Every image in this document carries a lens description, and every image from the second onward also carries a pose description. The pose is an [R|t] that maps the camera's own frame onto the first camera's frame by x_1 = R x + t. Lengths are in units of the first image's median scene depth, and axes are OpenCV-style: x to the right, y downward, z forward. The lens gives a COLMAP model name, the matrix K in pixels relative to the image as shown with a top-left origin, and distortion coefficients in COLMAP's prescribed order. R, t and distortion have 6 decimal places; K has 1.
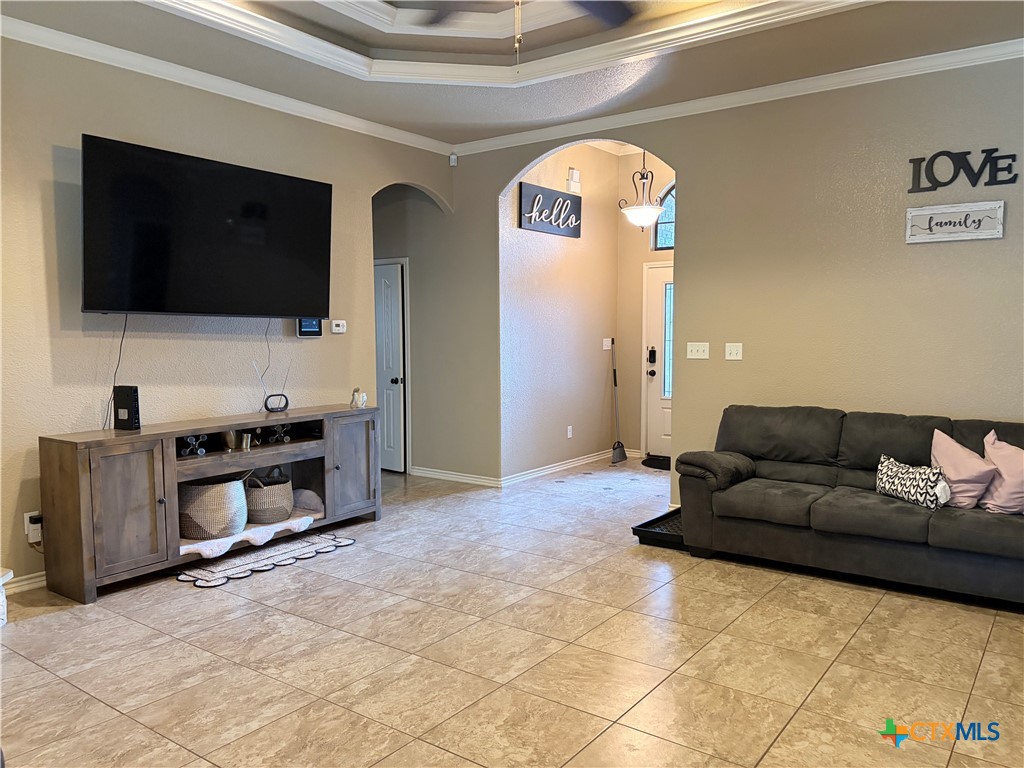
lens RADIAL K [[770.6, 0, 517.2], [0, 770.6, 390.3], [0, 0, 1]] dist [0.058760, -0.063374]
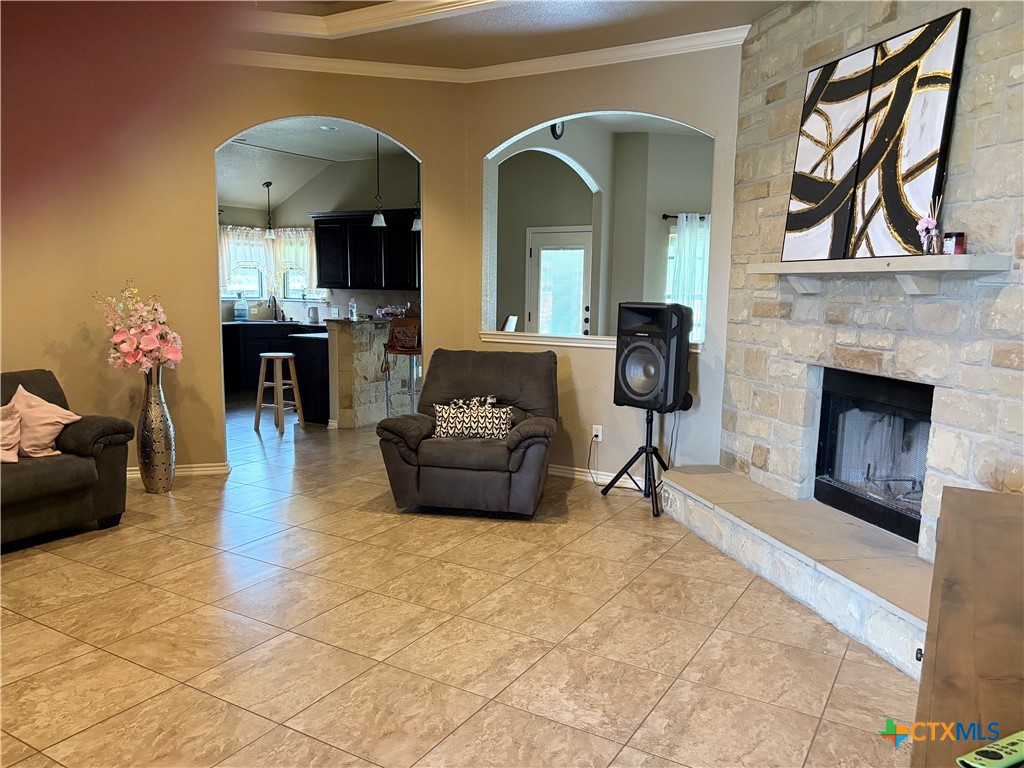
lens RADIAL K [[770.6, 0, 511.5], [0, 770.6, 386.2], [0, 0, 1]] dist [0.058760, -0.063374]
pose [[-0.995620, 0.000303, -0.093495, -0.206939], [-0.019381, 0.977604, 0.209559, -0.157552], [0.091464, 0.210453, -0.973316, 1.872234]]
